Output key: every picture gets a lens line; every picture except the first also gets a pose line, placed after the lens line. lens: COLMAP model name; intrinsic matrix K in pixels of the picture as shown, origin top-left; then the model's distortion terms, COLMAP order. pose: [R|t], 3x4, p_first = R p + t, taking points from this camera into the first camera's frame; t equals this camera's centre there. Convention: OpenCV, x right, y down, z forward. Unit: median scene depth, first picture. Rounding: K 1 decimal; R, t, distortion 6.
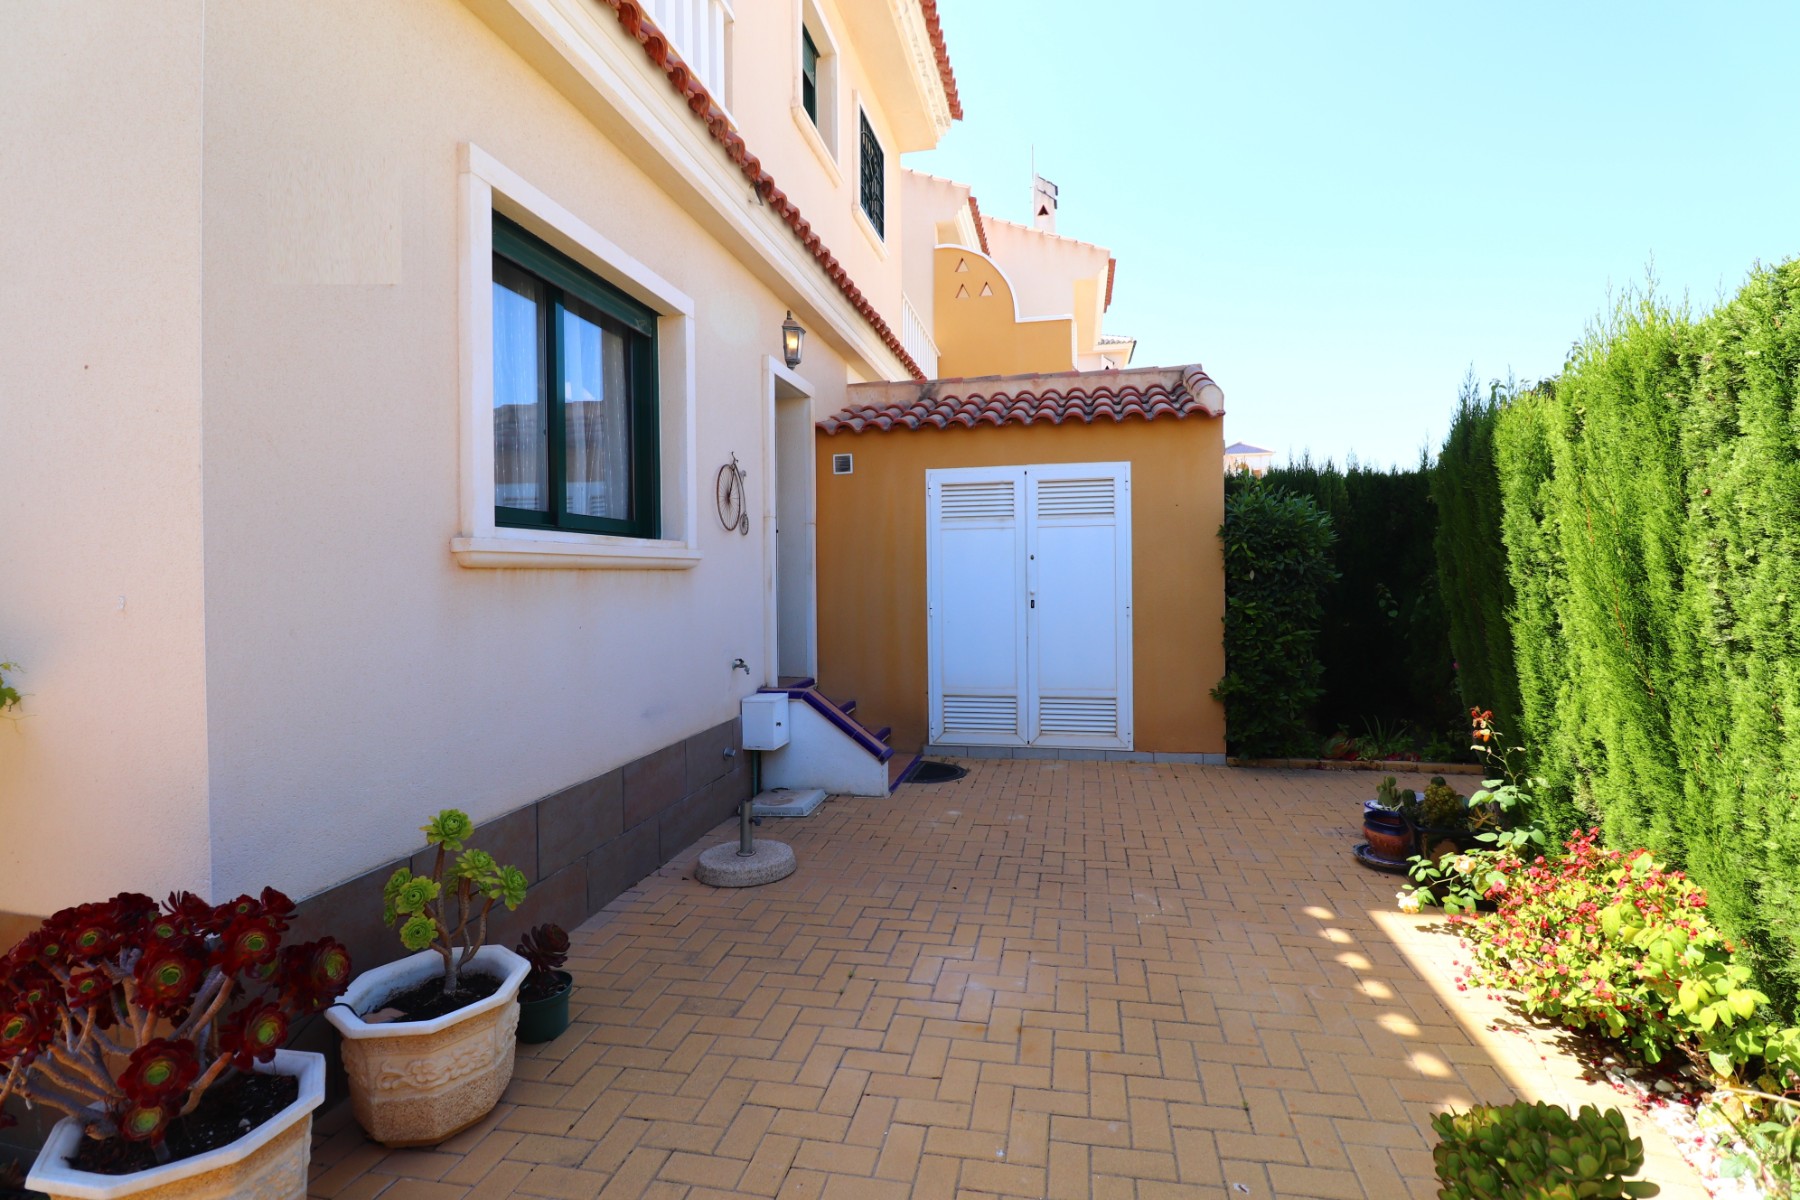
lens RADIAL K [[838.5, 0, 910.6], [0, 838.5, 583.8], [0, 0, 1]] dist [-0.006979, -0.008967]
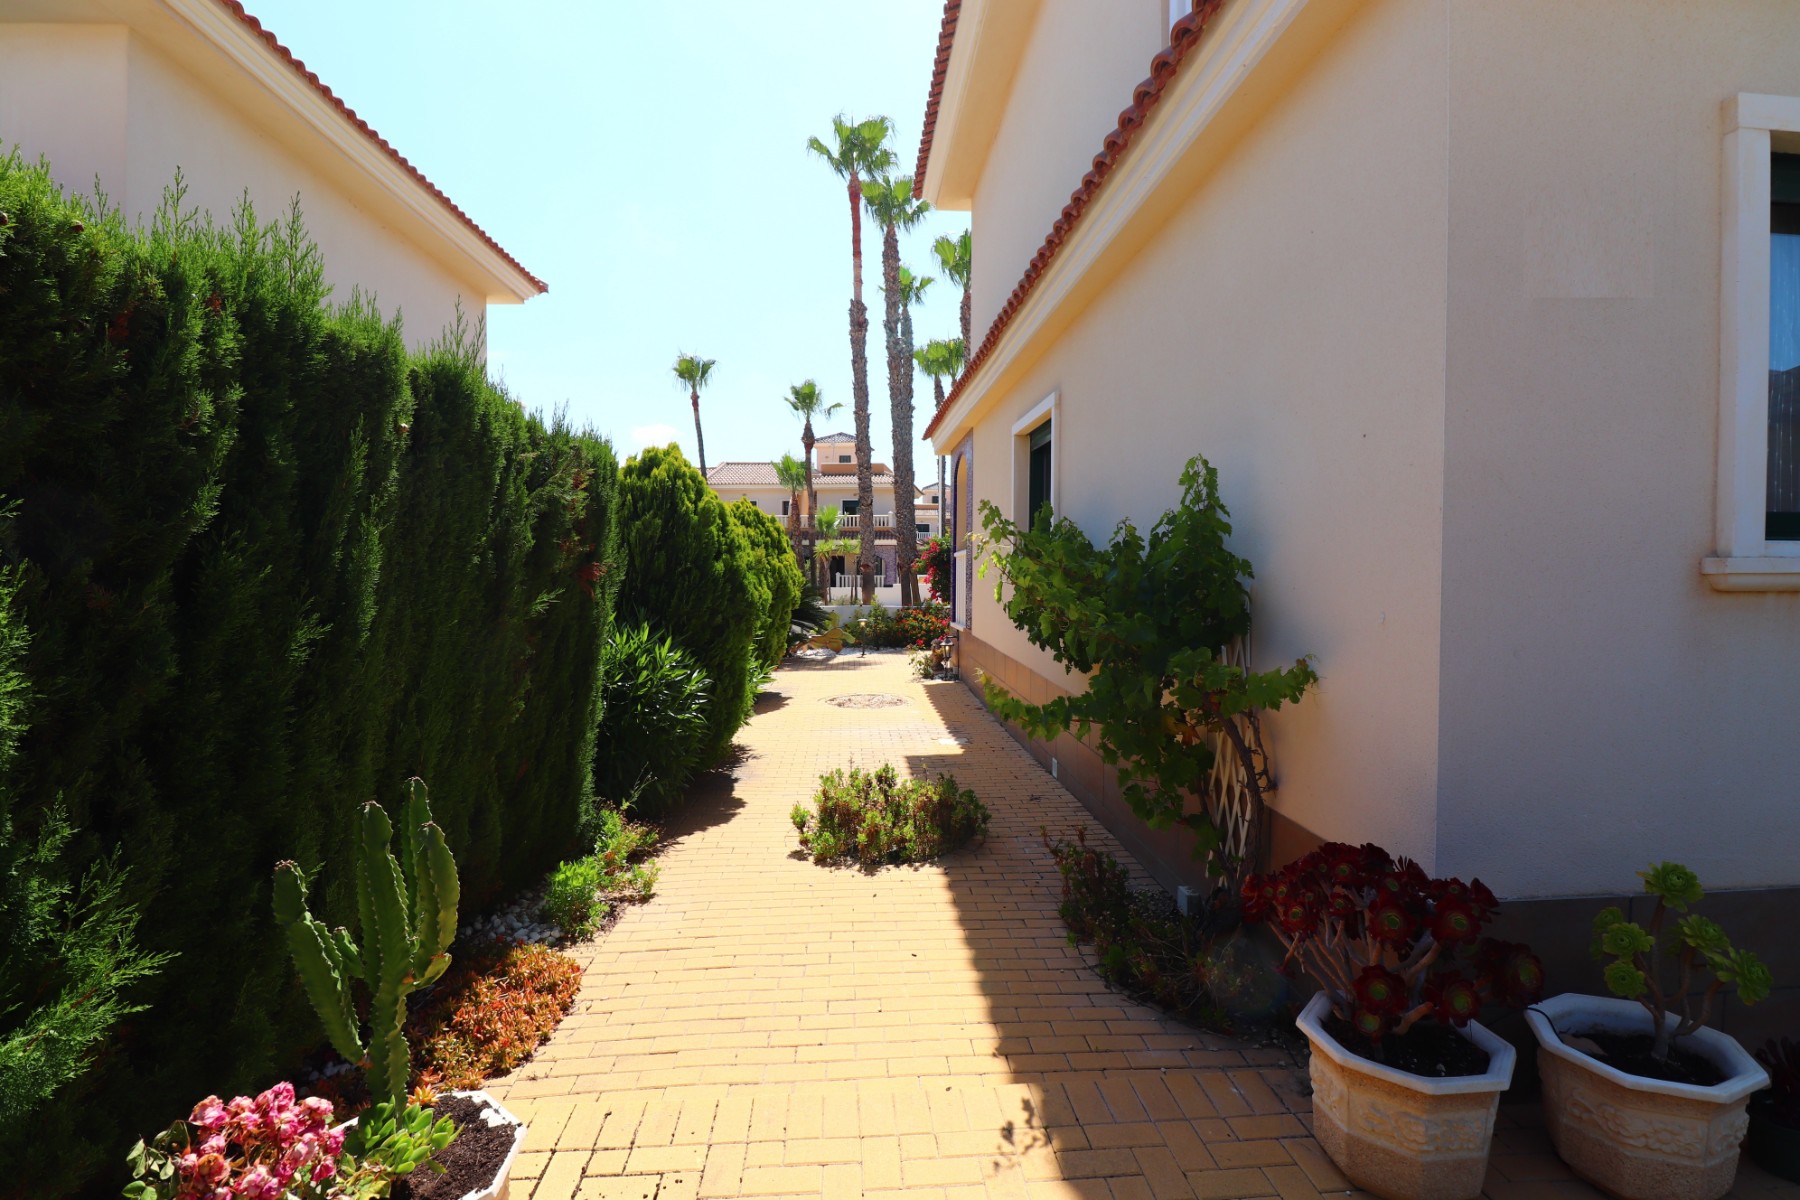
lens RADIAL K [[838.5, 0, 902.2], [0, 838.5, 589.7], [0, 0, 1]] dist [-0.006979, -0.008967]
pose [[0.262114, 0.039345, -0.964235, 0.093536], [-0.014368, 0.999217, 0.036867, -0.054684], [0.964930, 0.004191, 0.262474, -0.054890]]
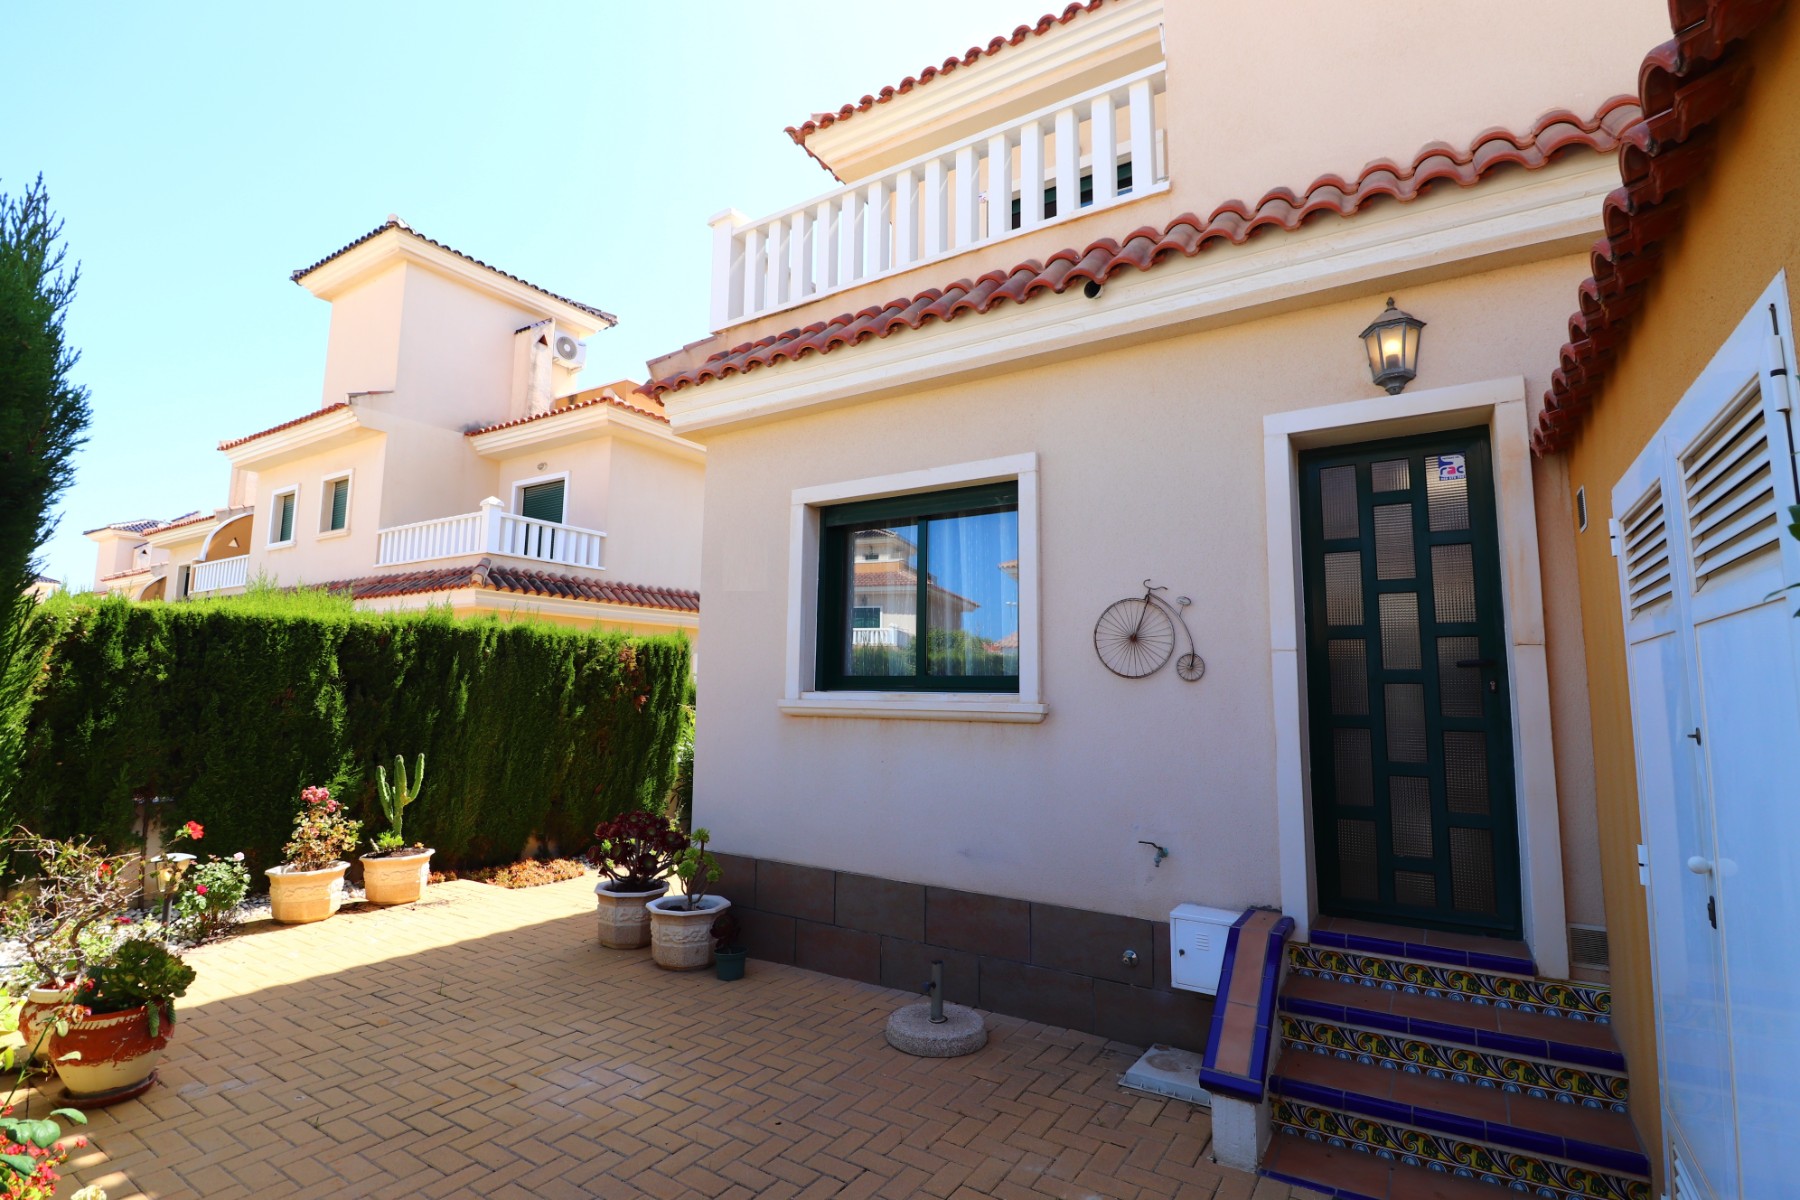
lens RADIAL K [[838.5, 0, 906.4], [0, 838.5, 596.2], [0, 0, 1]] dist [-0.006979, -0.008967]
pose [[-0.365151, -0.093855, -0.926205, 1.478303], [-0.014797, 0.995365, -0.095029, -0.146439], [0.930831, -0.020995, -0.364847, 2.565343]]
